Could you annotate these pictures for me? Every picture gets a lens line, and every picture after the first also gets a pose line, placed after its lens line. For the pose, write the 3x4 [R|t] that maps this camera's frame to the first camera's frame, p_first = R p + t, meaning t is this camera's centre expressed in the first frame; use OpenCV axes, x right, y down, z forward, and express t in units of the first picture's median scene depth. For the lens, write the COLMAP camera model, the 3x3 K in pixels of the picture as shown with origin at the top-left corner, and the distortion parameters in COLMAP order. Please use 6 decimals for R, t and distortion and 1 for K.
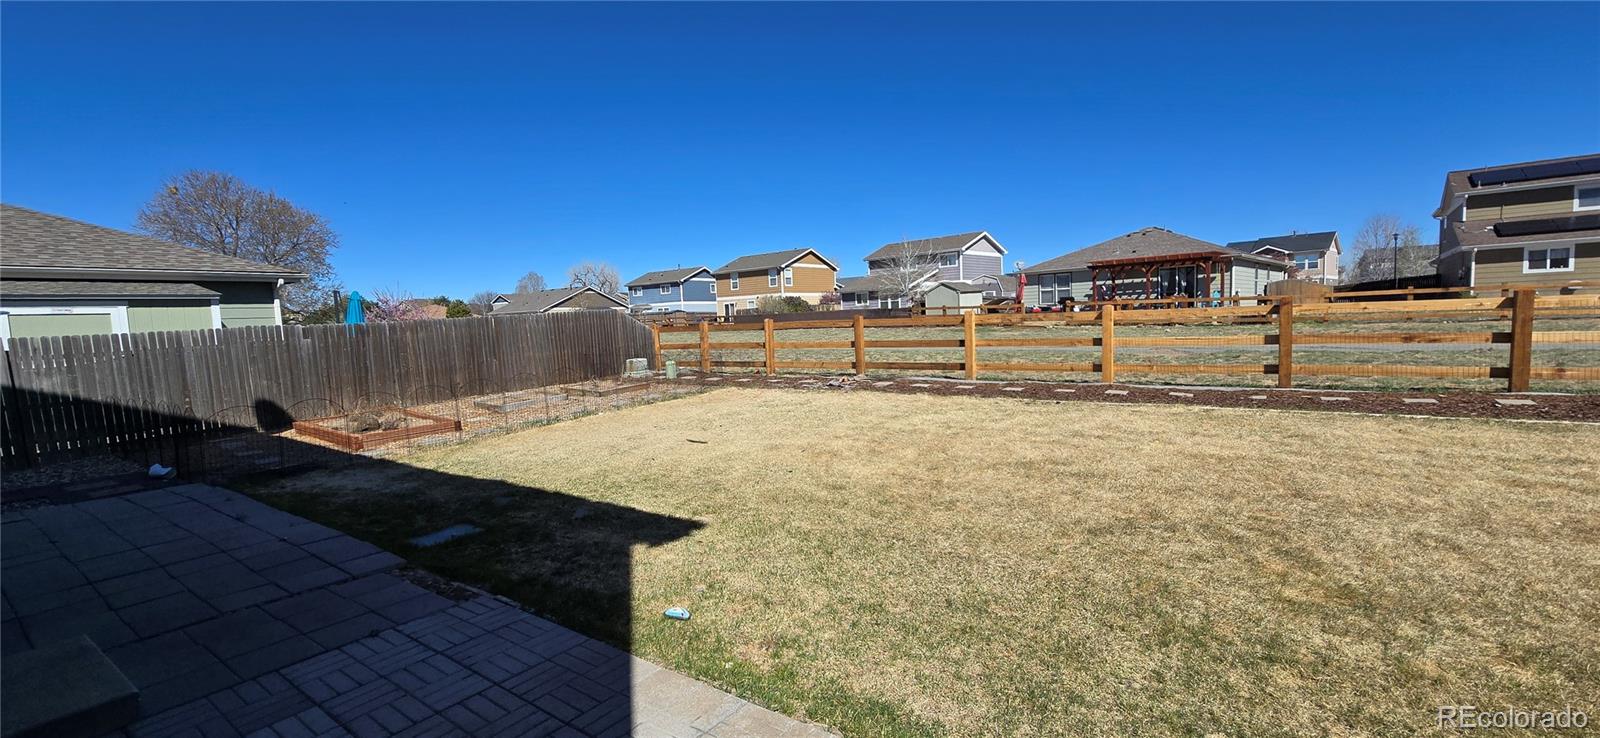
lens RADIAL K [[651.6, 0, 798.5], [0, 651.6, 369.5], [0, 0, 1]] dist [-0.002447, -0.000267]
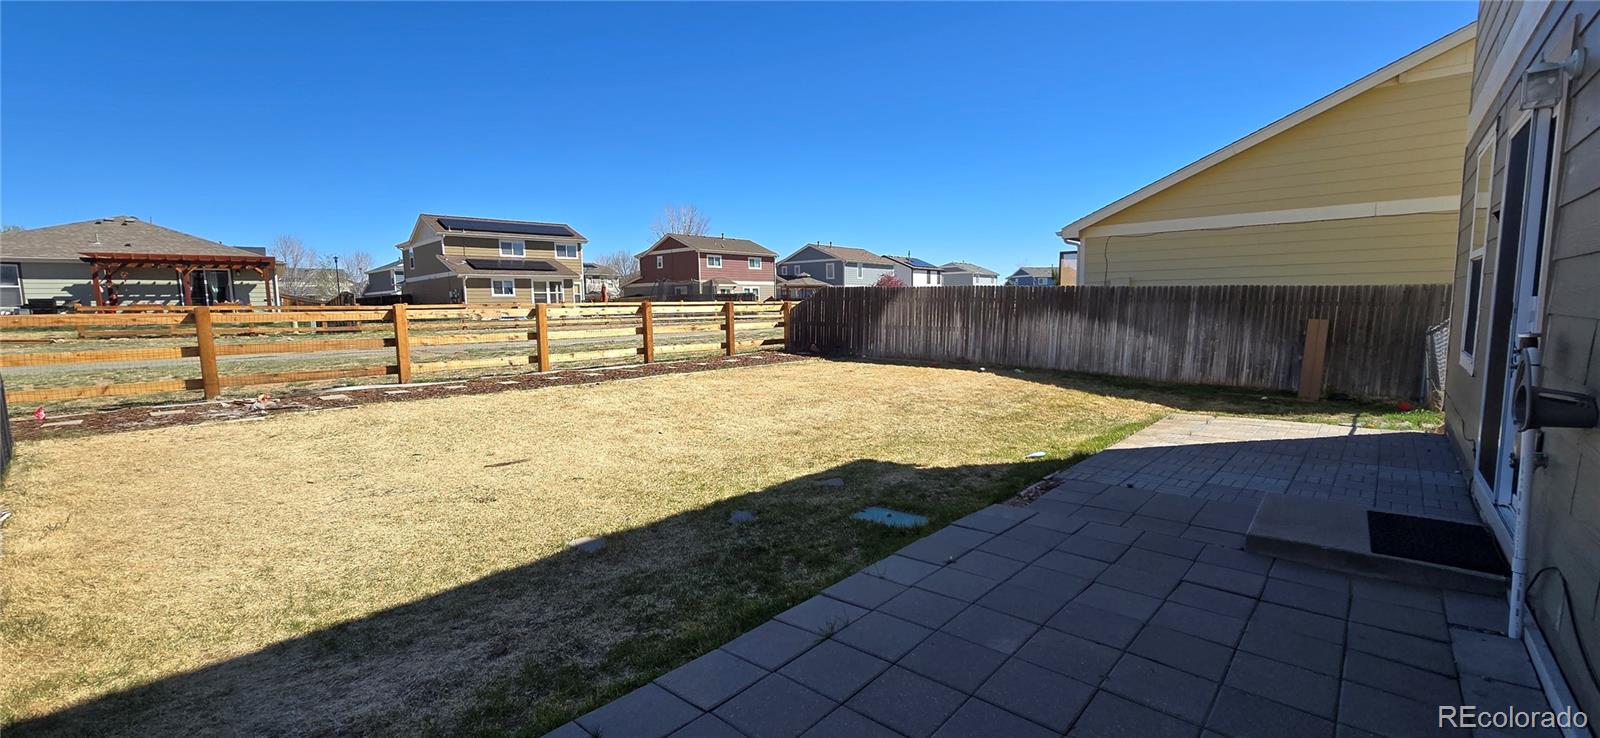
lens RADIAL K [[651.6, 0, 798.5], [0, 651.6, 369.5], [0, 0, 1]] dist [-0.002447, -0.000267]
pose [[0.124121, -0.061623, 0.990352, -0.226628], [0.088239, 0.994801, 0.050841, -0.001005], [-0.988336, 0.081077, 0.128913, 0.156335]]
